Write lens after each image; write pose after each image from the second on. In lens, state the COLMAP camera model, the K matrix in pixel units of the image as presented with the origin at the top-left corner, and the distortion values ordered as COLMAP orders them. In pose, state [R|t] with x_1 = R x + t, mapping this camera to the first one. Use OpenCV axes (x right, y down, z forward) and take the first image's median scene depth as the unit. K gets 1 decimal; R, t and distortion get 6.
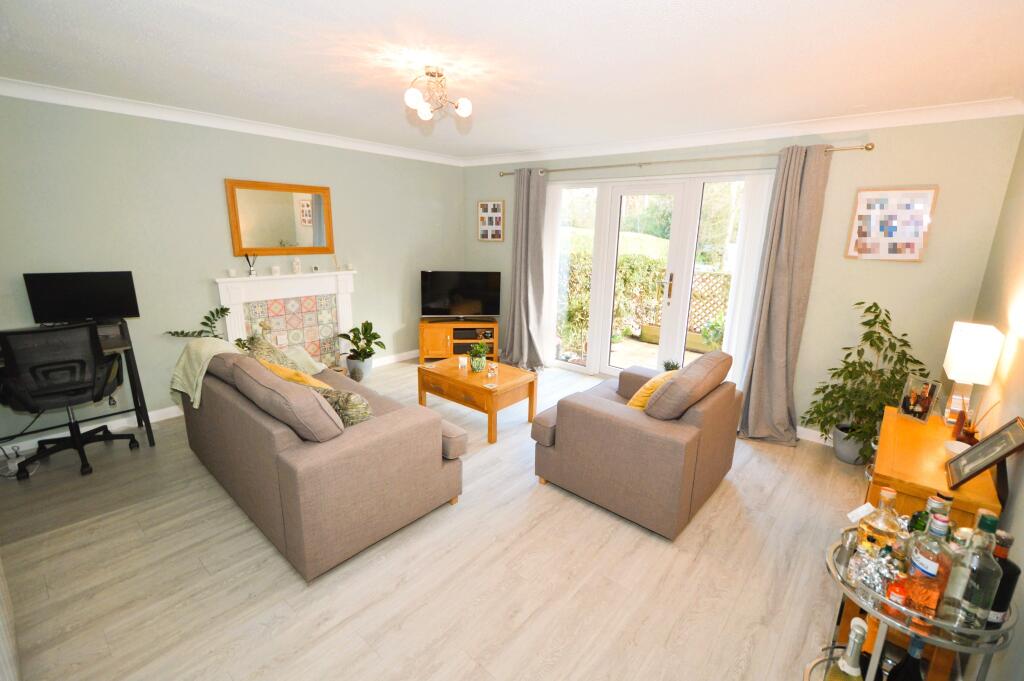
lens RADIAL K [[447.9, 0, 515.5], [0, 447.9, 334.1], [0, 0, 1]] dist [0.011772, -0.009380]
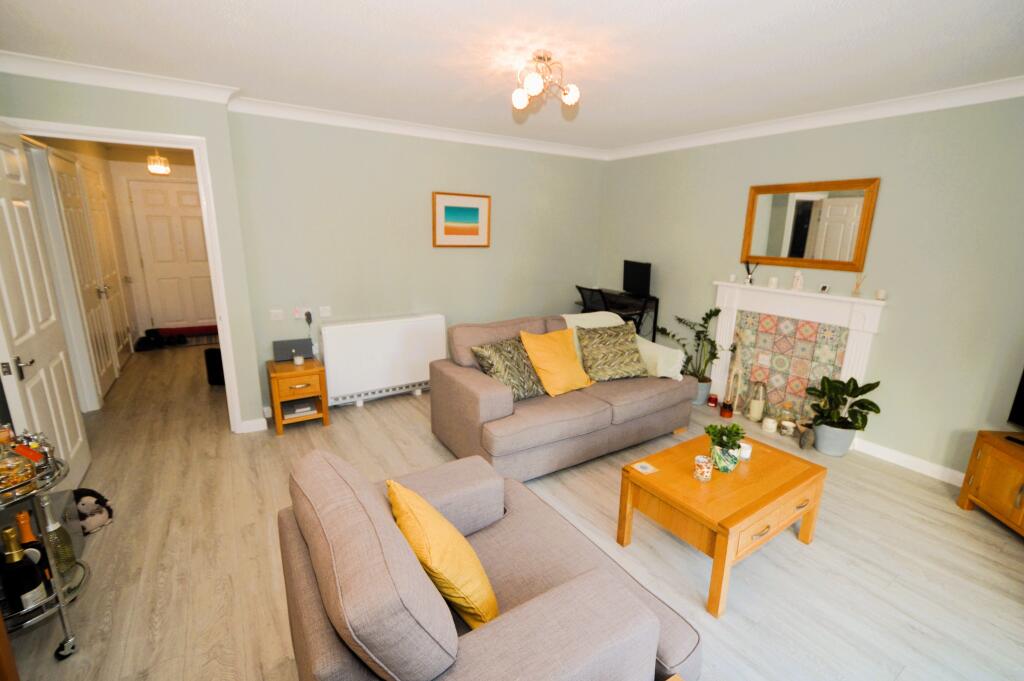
lens RADIAL K [[447.9, 0, 515.5], [0, 447.9, 334.1], [0, 0, 1]] dist [0.011772, -0.009380]
pose [[-0.269244, 0.194750, -0.943176, 0.631183], [-0.248788, 0.932035, 0.263470, -0.208962], [0.930383, 0.305588, -0.202494, 0.997455]]
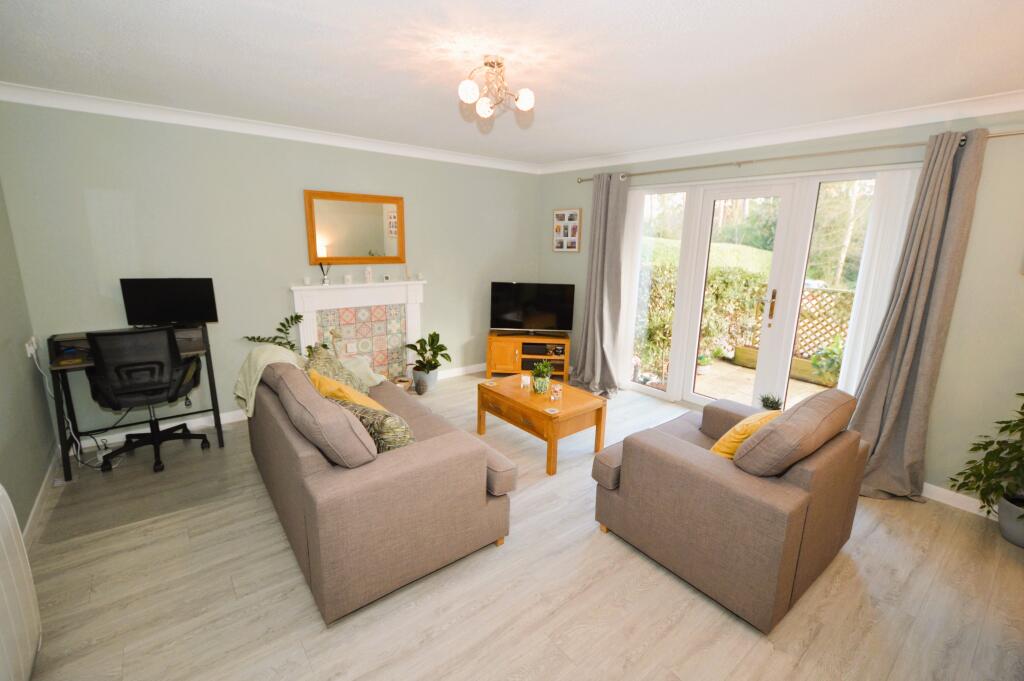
lens RADIAL K [[447.9, 0, 515.5], [0, 447.9, 334.1], [0, 0, 1]] dist [0.011772, -0.009380]
pose [[0.982382, 0.037694, -0.183044, 0.035228], [-0.042199, 0.998893, -0.020778, -0.018375], [0.182058, 0.028136, 0.982885, 0.107773]]
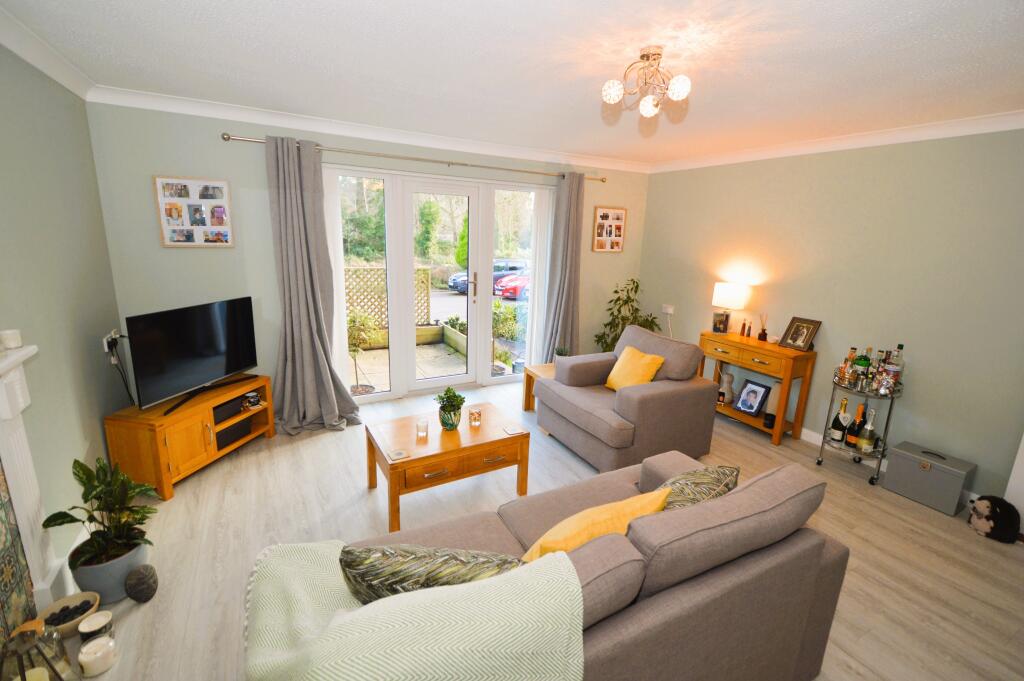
lens RADIAL K [[447.9, 0, 515.5], [0, 447.9, 334.1], [0, 0, 1]] dist [0.011772, -0.009380]
pose [[0.351176, -0.221465, 0.909741, -0.845656], [0.189953, 0.968271, 0.162388, -0.206756], [-0.916839, 0.115781, 0.382102, 0.737110]]
